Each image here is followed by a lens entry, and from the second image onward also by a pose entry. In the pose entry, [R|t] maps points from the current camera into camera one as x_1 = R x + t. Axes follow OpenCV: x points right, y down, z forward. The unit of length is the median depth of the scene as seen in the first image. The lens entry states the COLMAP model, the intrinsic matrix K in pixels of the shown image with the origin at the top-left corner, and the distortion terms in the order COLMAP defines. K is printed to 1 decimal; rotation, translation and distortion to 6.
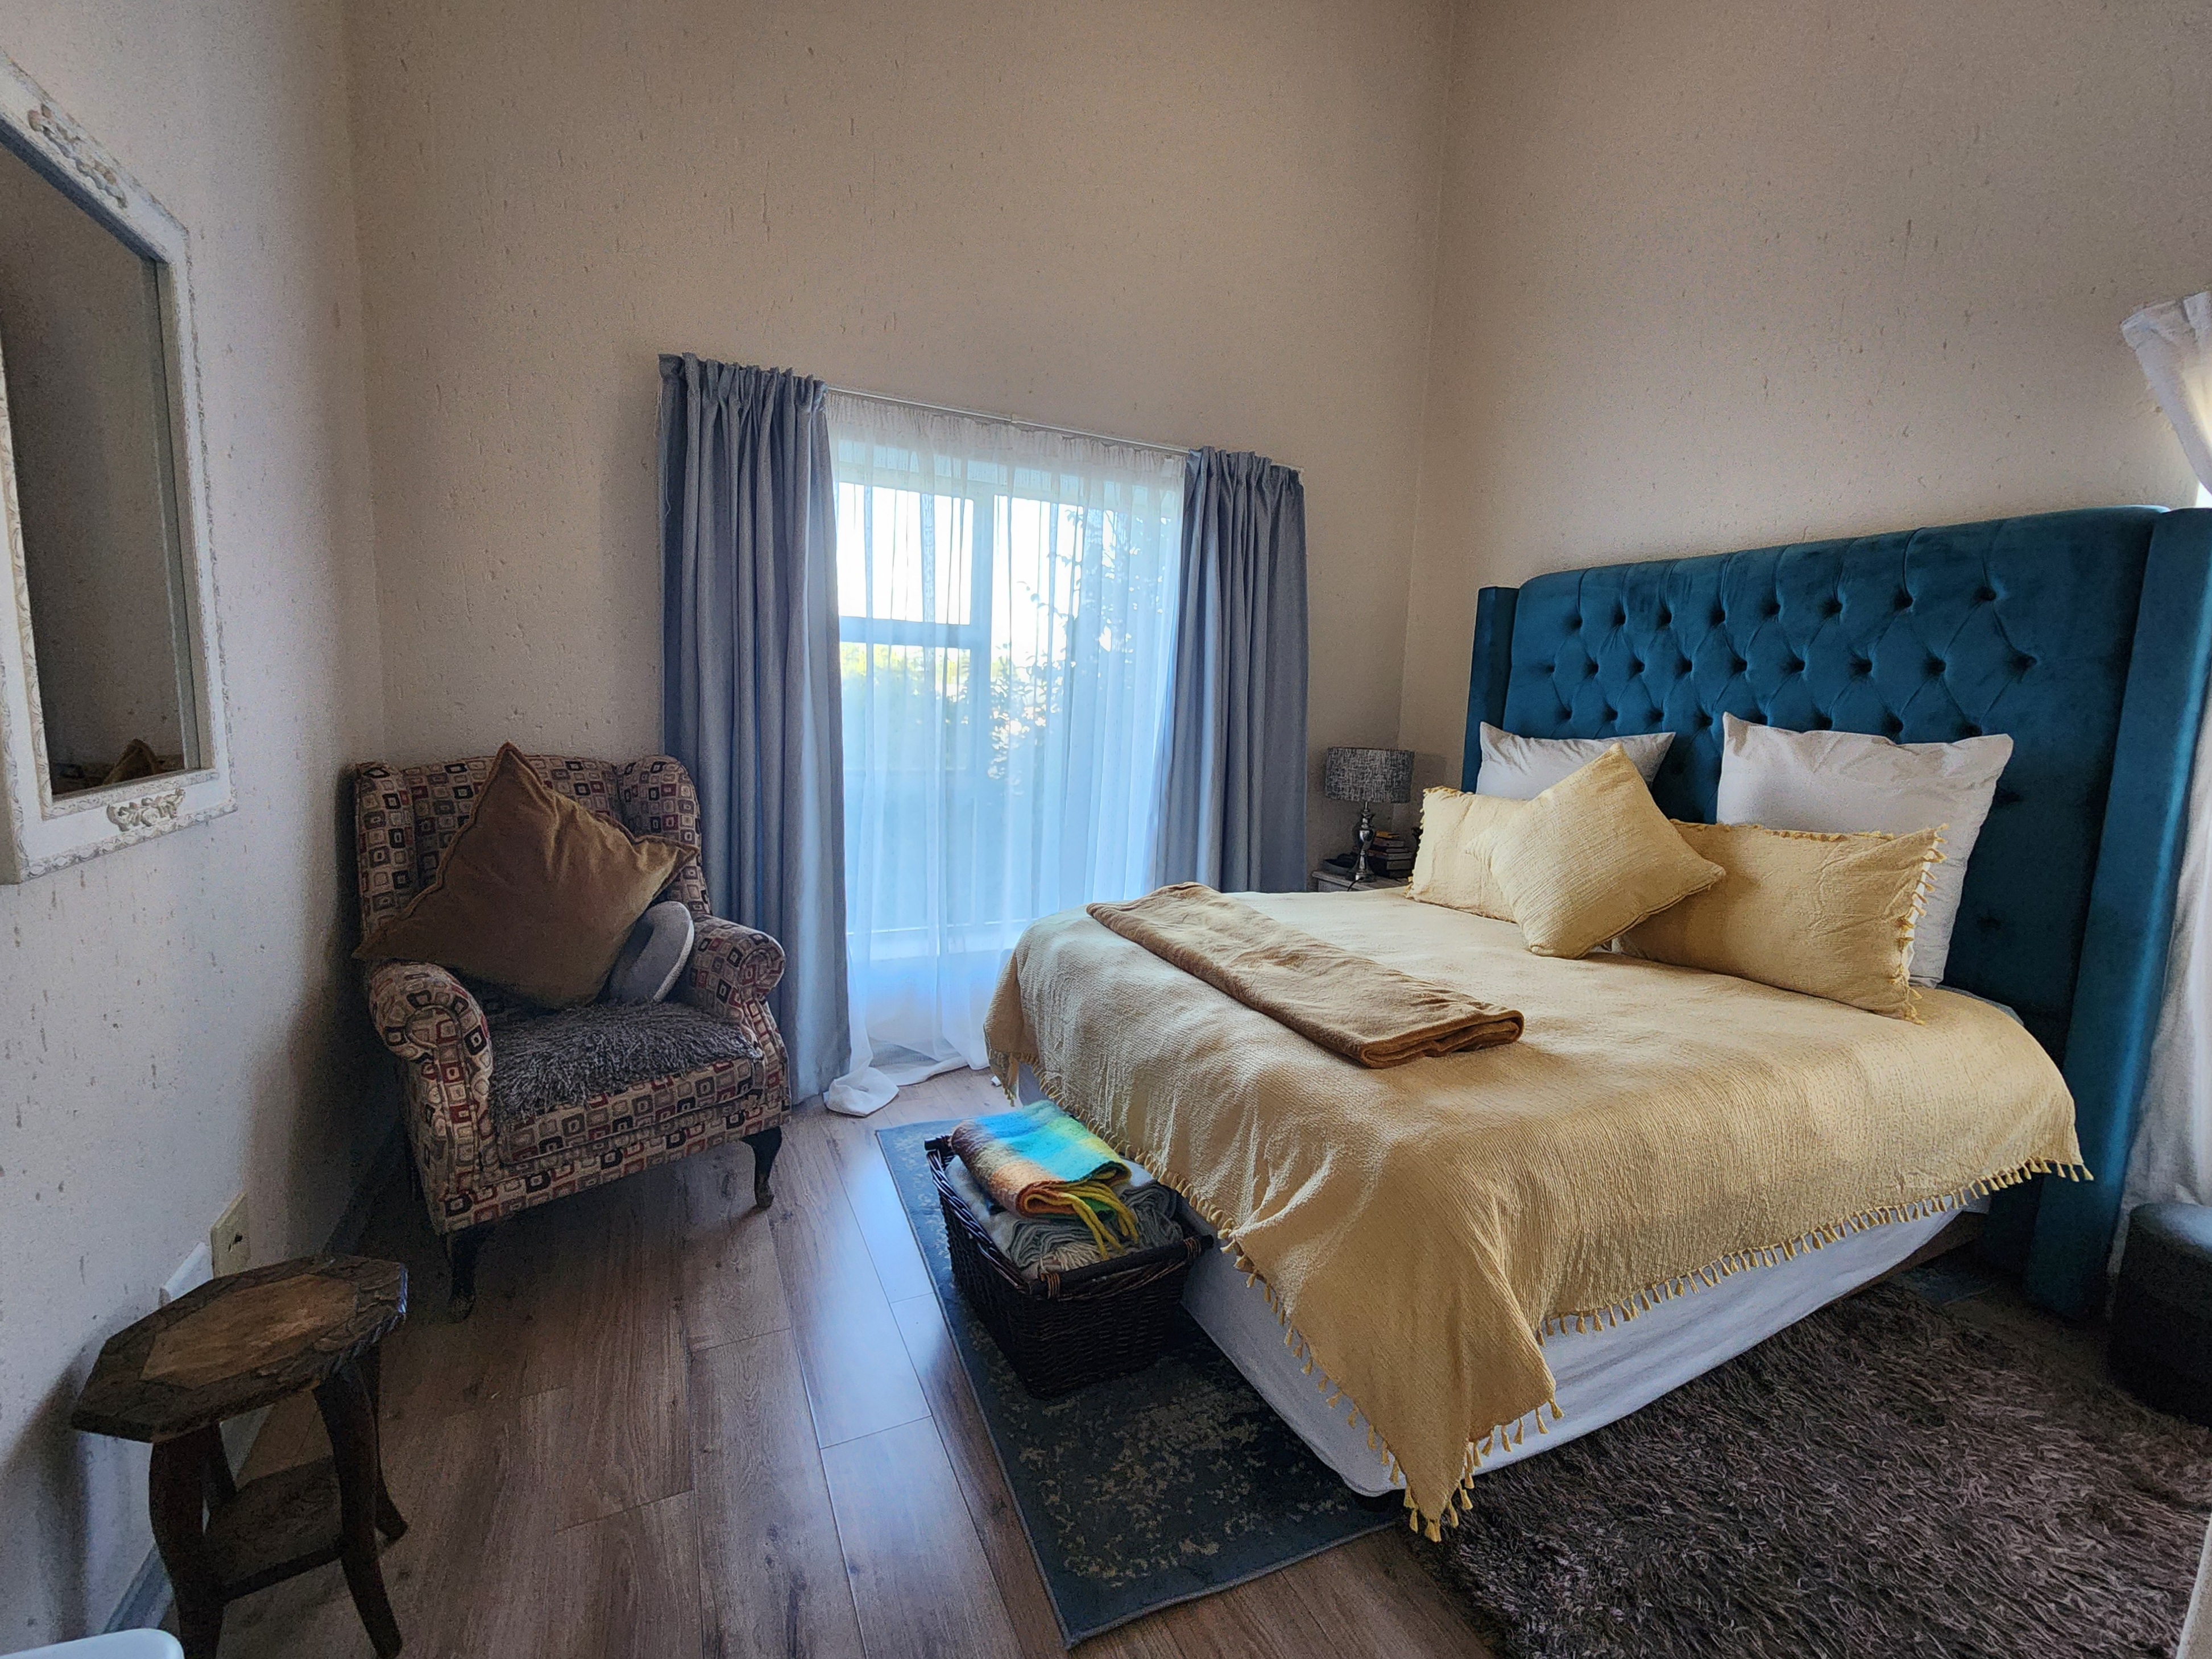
lens RADIAL K [[908.9, 0, 1098.1], [0, 908.9, 828.0], [0, 0, 1]] dist [-0.008167, -0.002208]
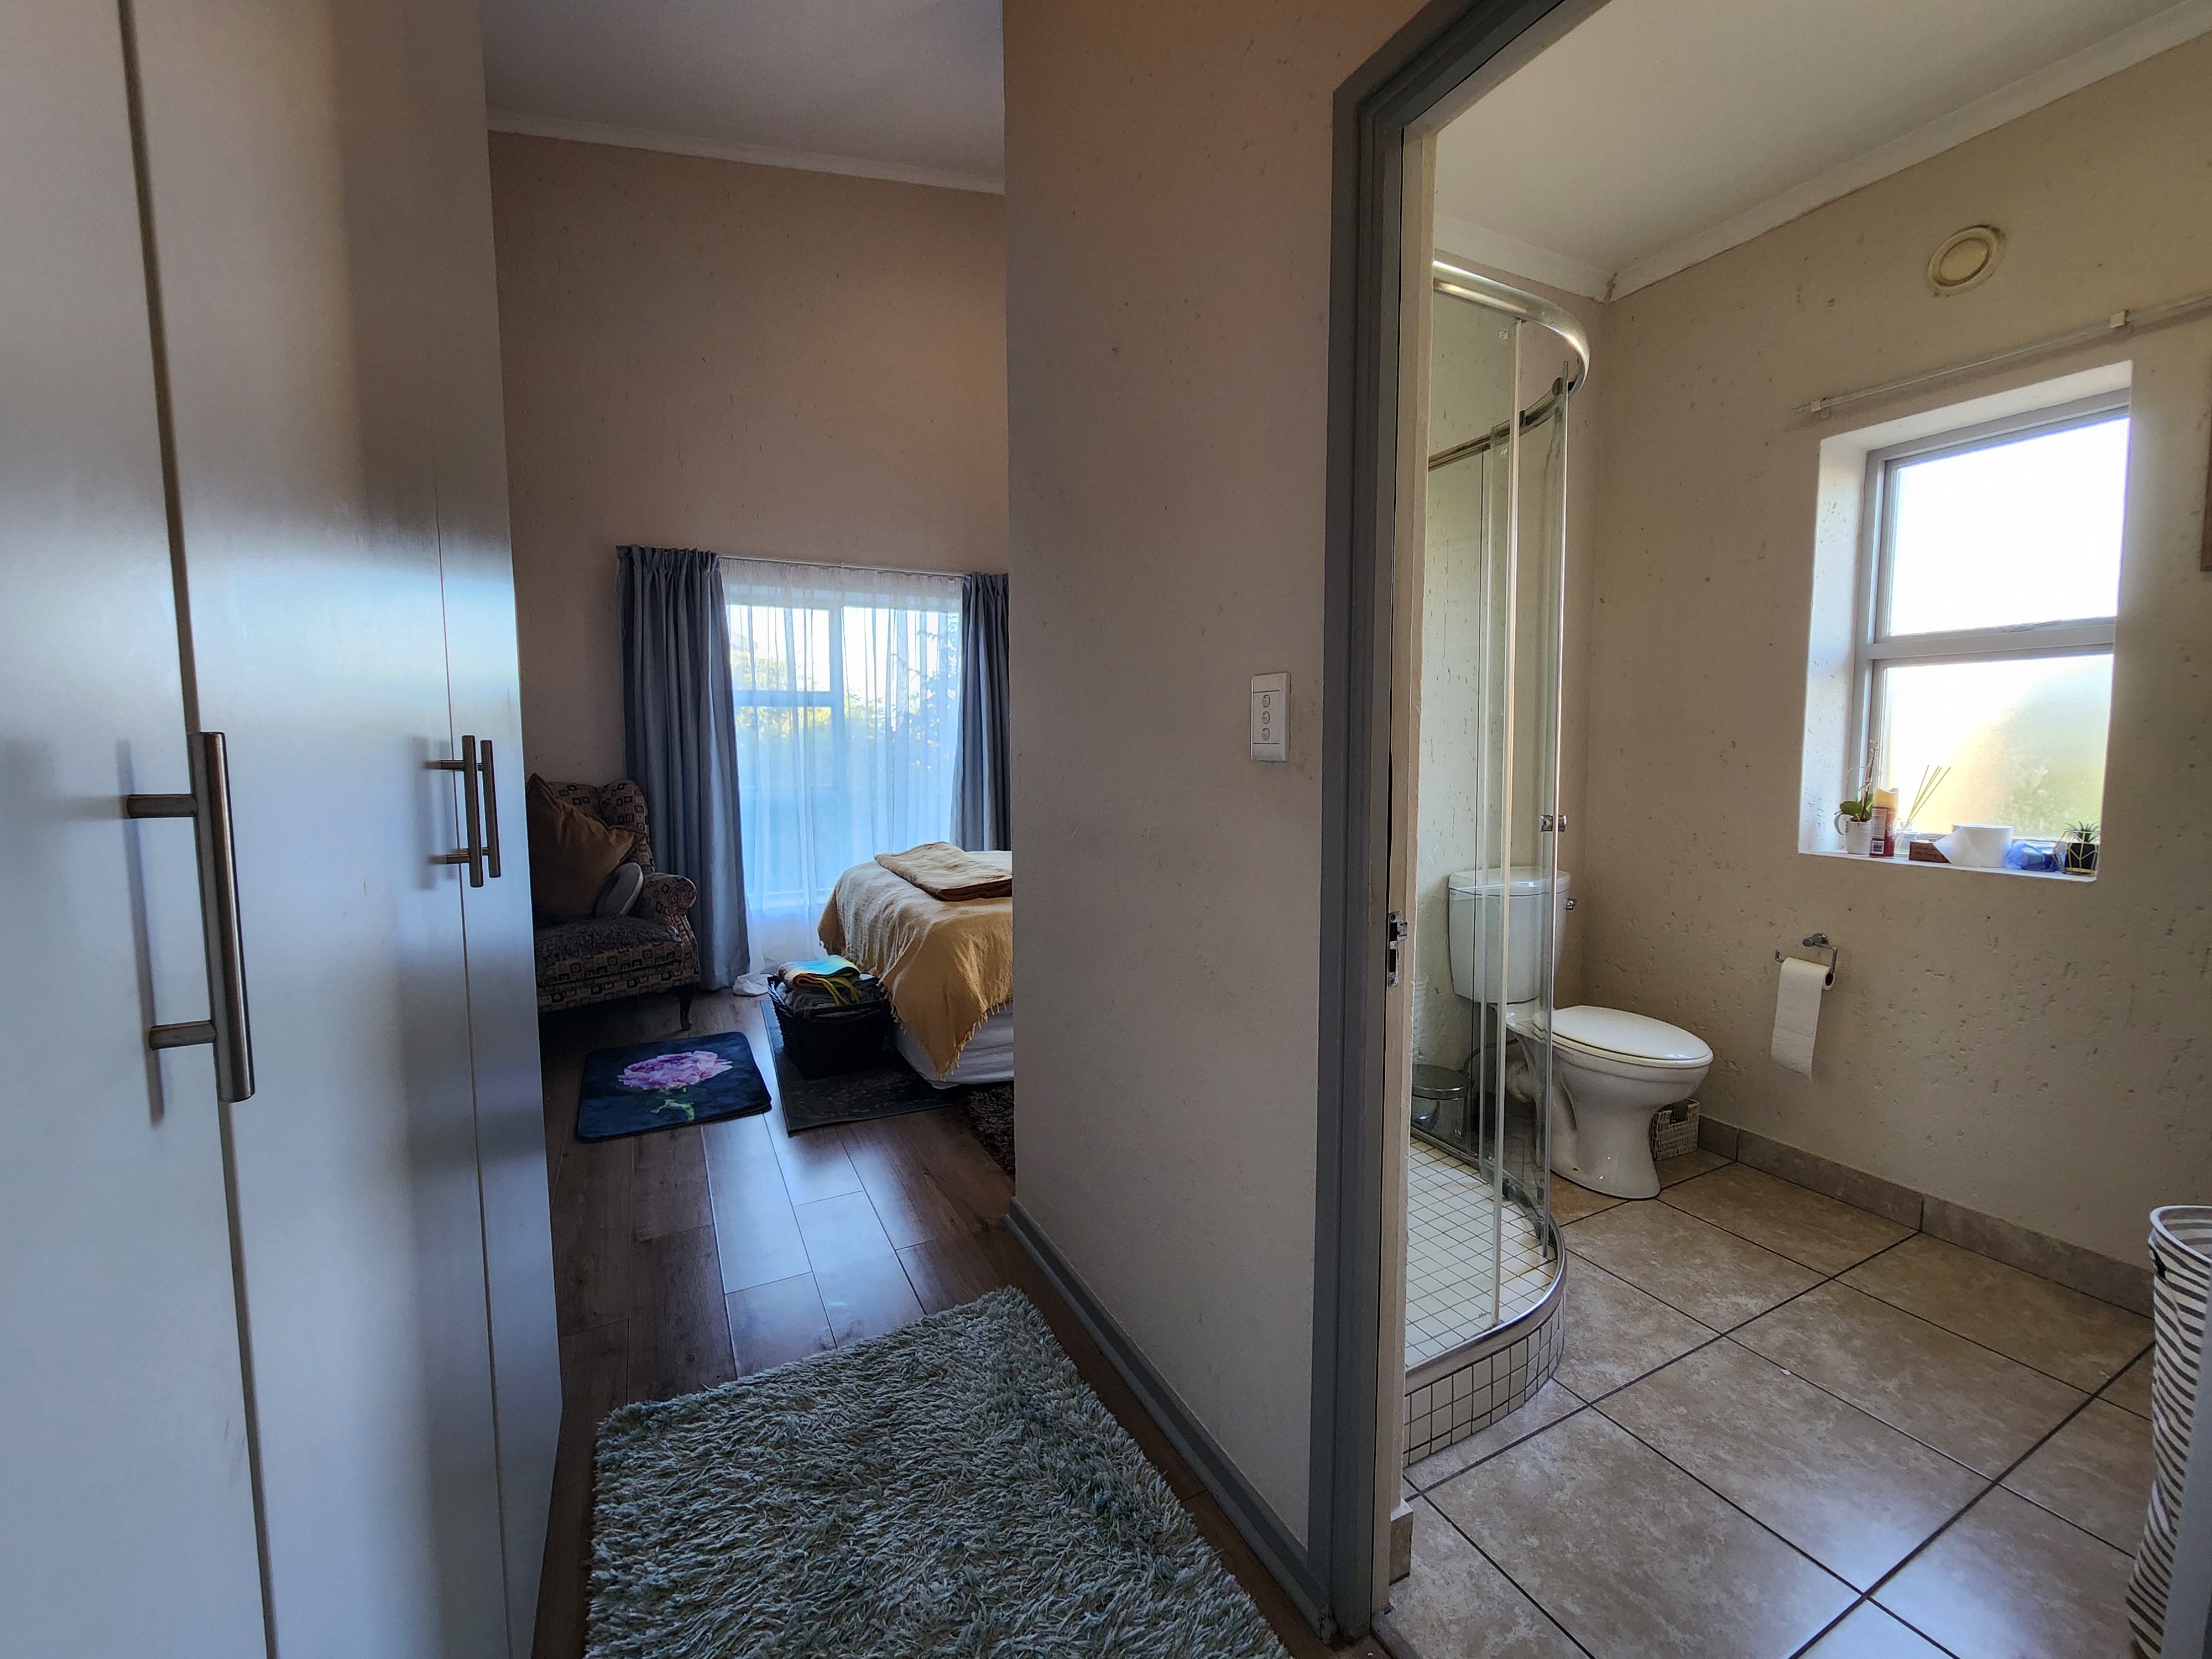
lens RADIAL K [[909.0, 0, 1117.6], [0, 909.0, 829.2], [0, 0, 1]] dist [-0.008167, -0.002208]
pose [[0.998884, -0.043402, 0.018642, 0.406158], [0.044037, 0.998413, -0.035101, 0.113798], [-0.017089, 0.035883, 0.999210, -0.707523]]
